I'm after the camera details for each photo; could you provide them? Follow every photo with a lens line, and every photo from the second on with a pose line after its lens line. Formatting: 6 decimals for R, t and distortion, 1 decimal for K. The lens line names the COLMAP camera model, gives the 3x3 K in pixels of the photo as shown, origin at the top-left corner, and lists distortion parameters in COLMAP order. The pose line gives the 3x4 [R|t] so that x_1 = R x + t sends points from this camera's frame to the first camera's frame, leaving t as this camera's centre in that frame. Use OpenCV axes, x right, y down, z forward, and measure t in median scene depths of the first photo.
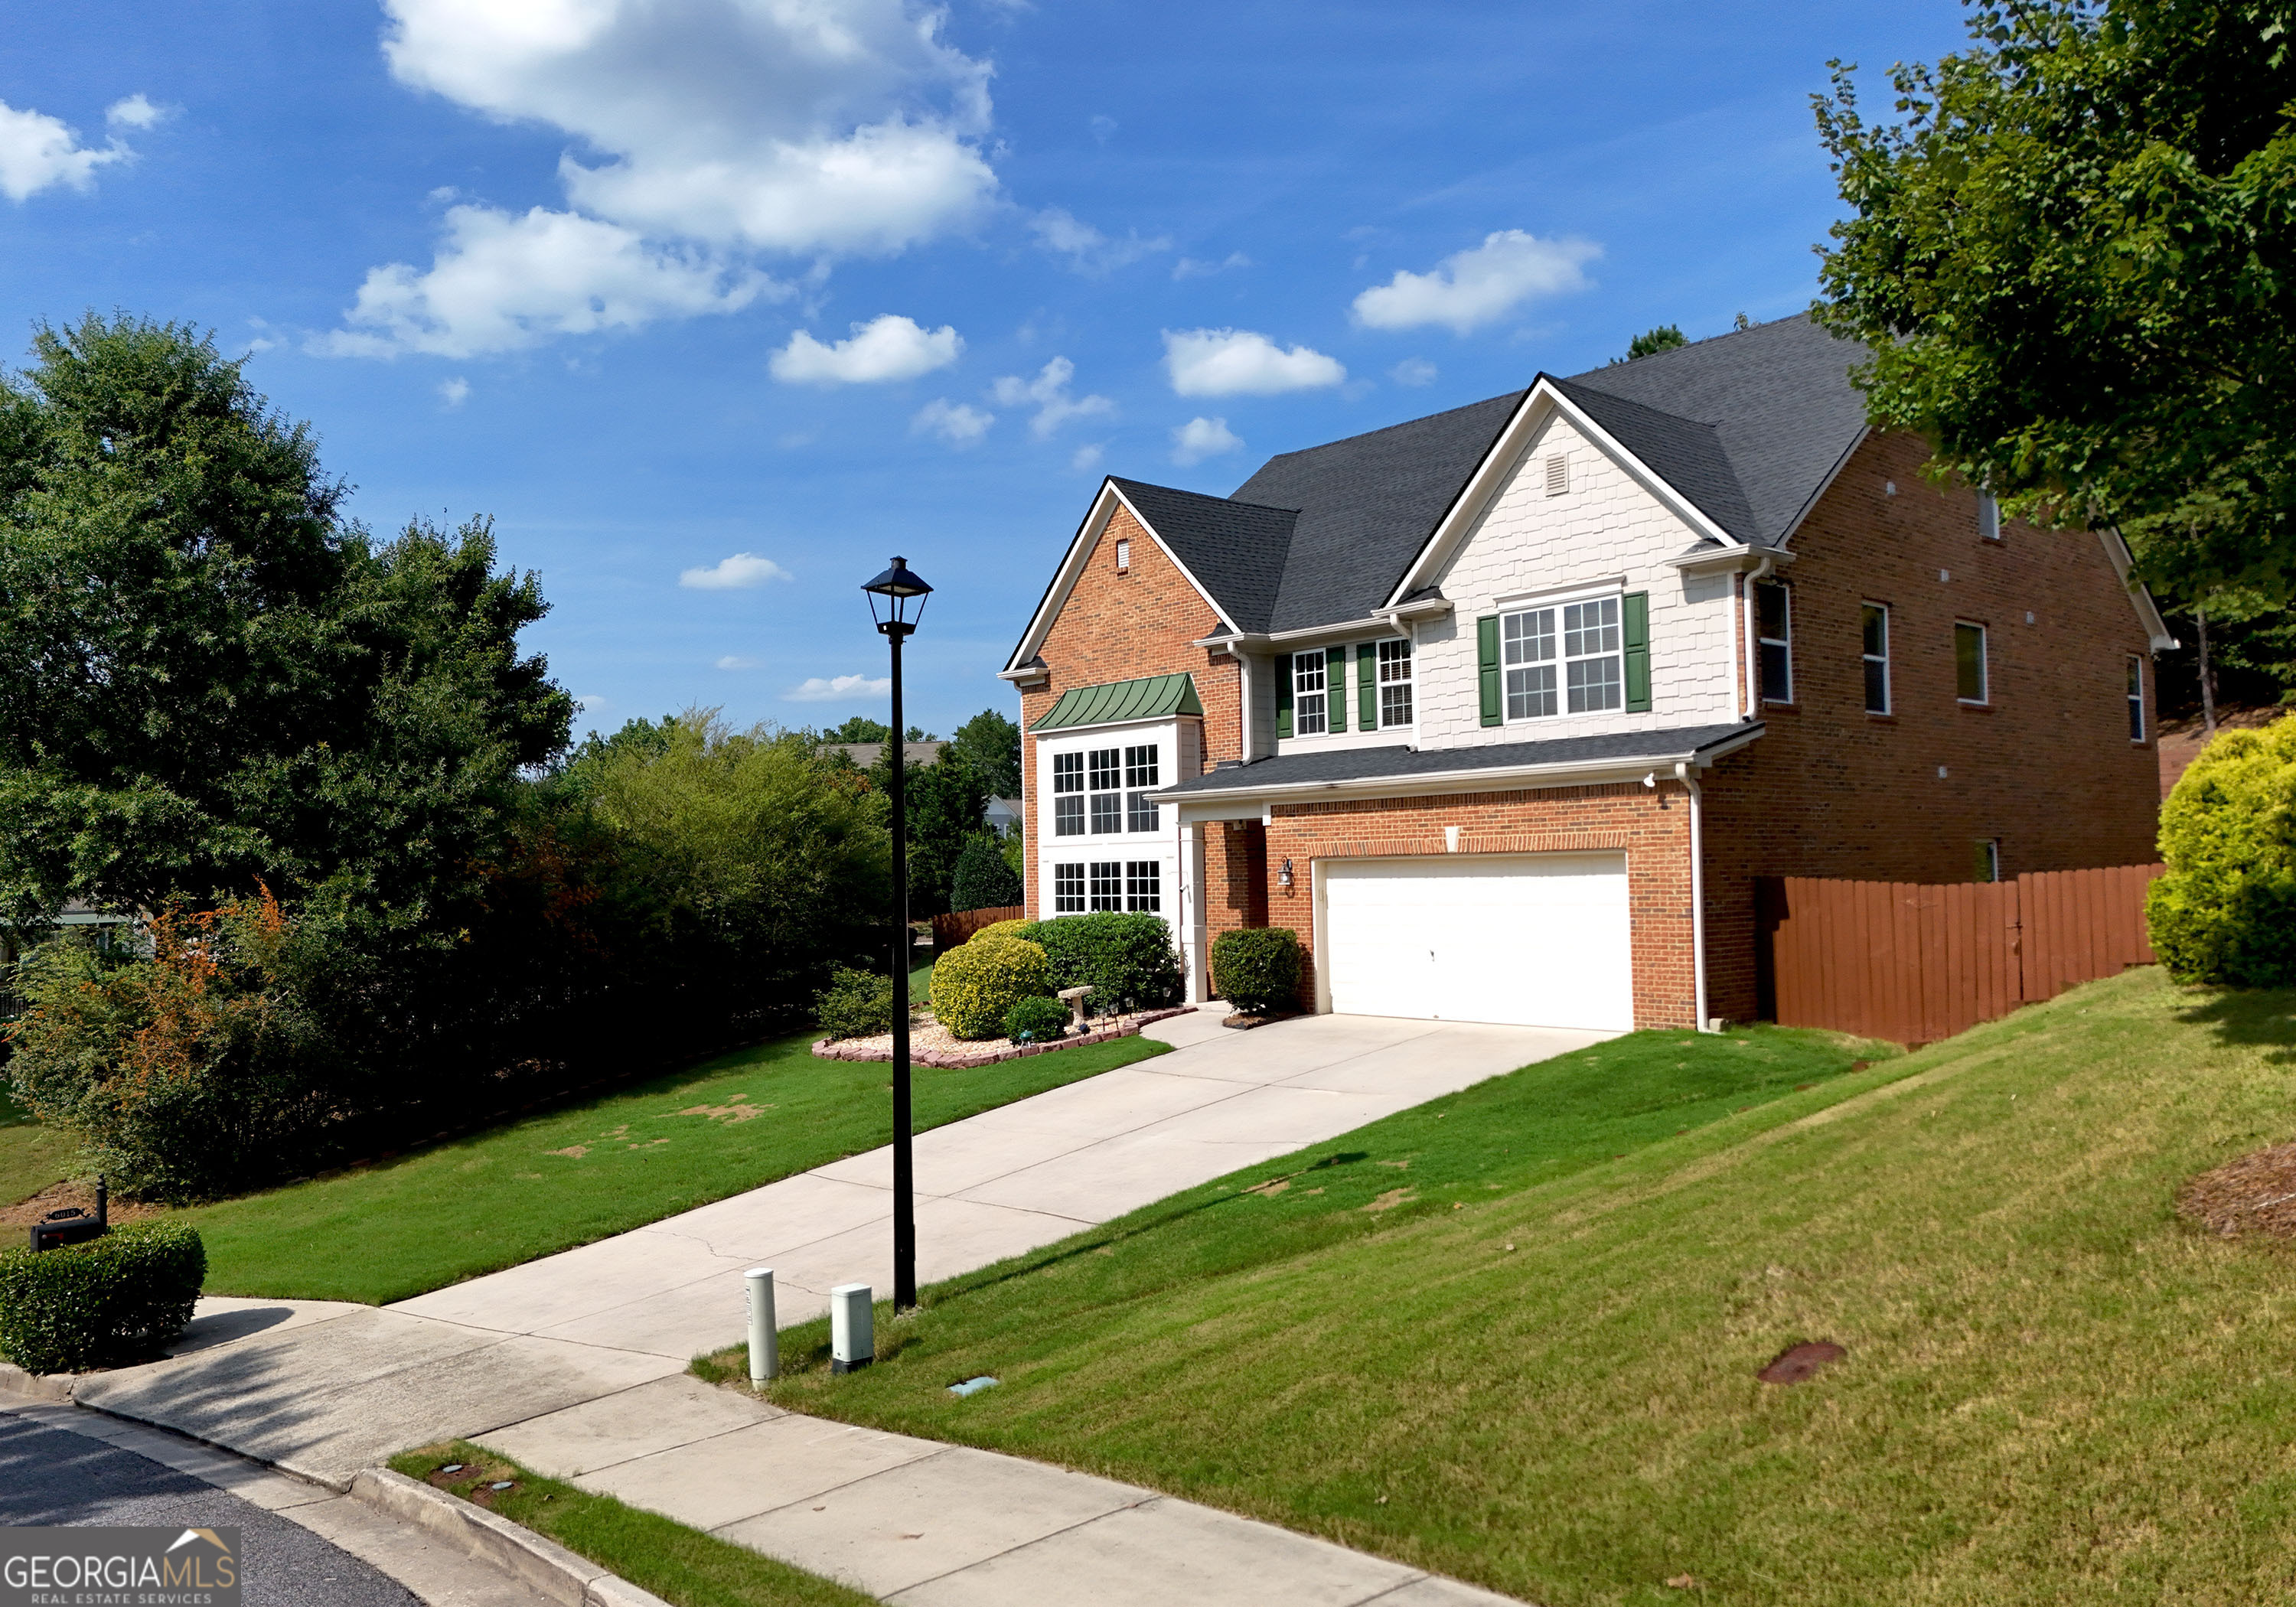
lens RADIAL K [[1676.3, 0, 1148.0], [0, 1676.3, 803.5], [0, 0, 1]] dist [0.096029, -0.004338]
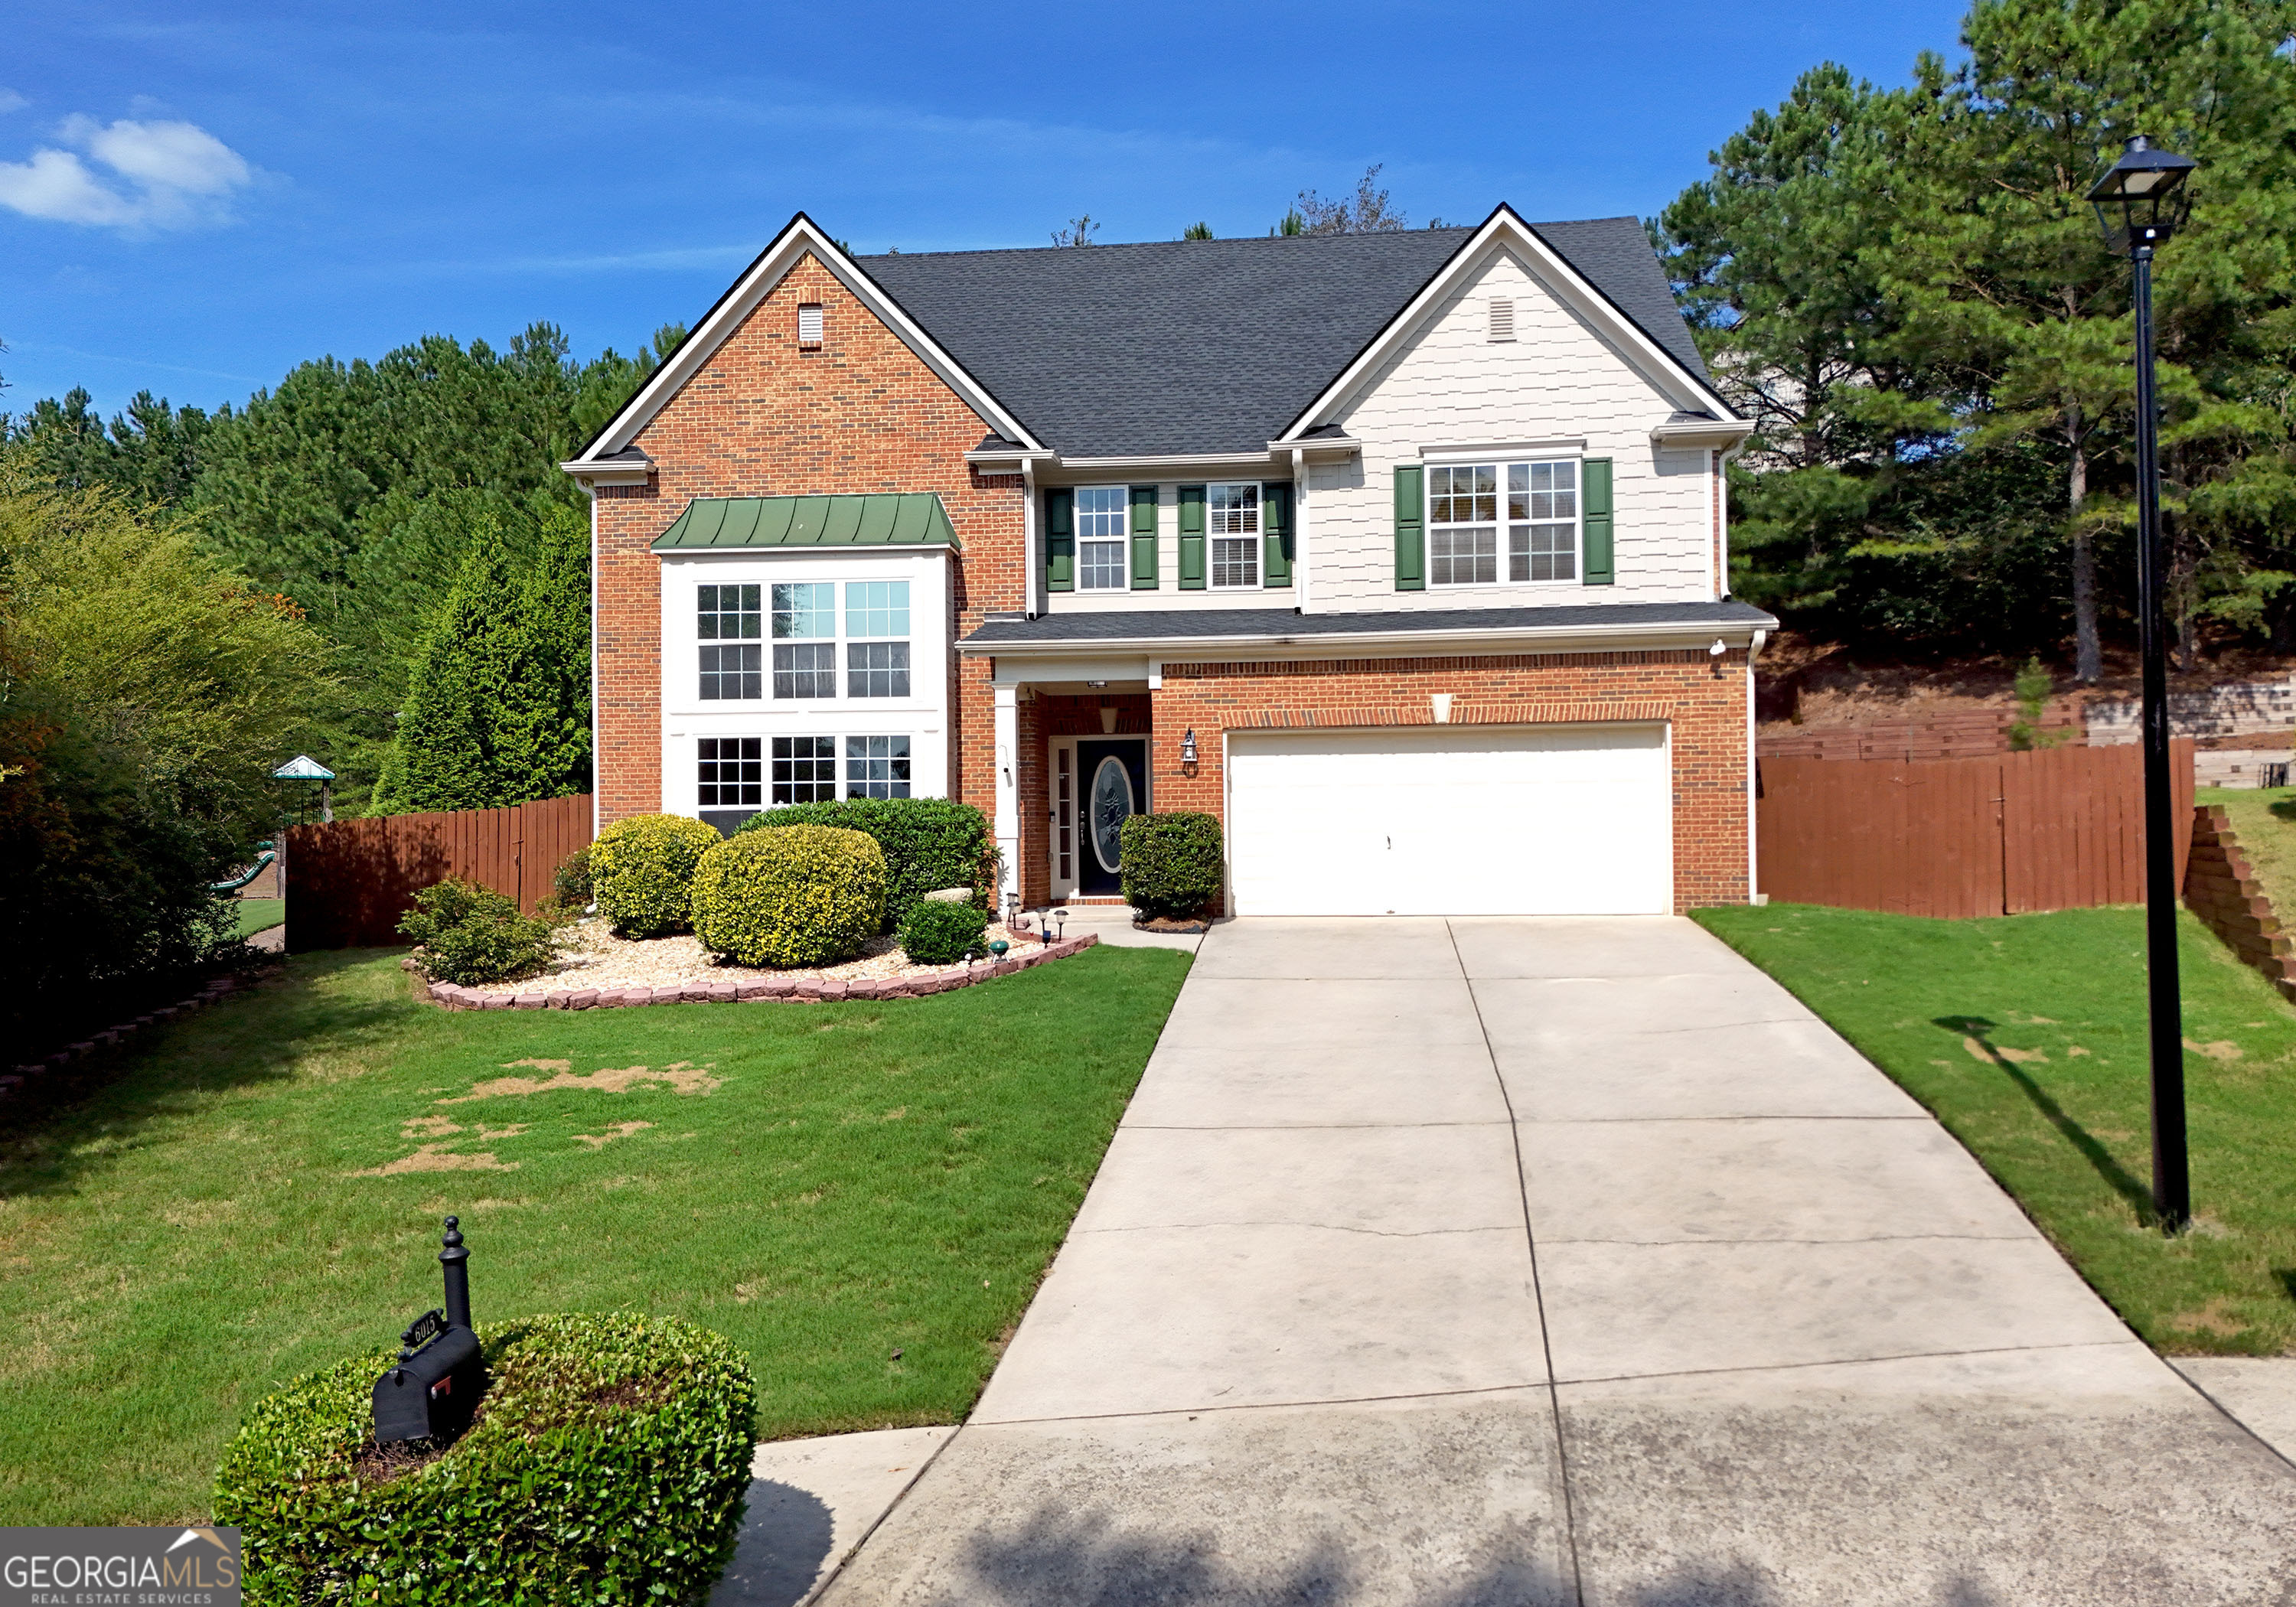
lens RADIAL K [[1717.6, 0, 1165.7], [0, 1717.6, 811.4], [0, 0, 1]] dist [0.096708, -0.143281]
pose [[0.748932, 0.029435, 0.661992, -0.475443], [-0.034679, 0.999385, -0.005203, 0.077537], [-0.661738, -0.019060, 0.749493, 0.385386]]
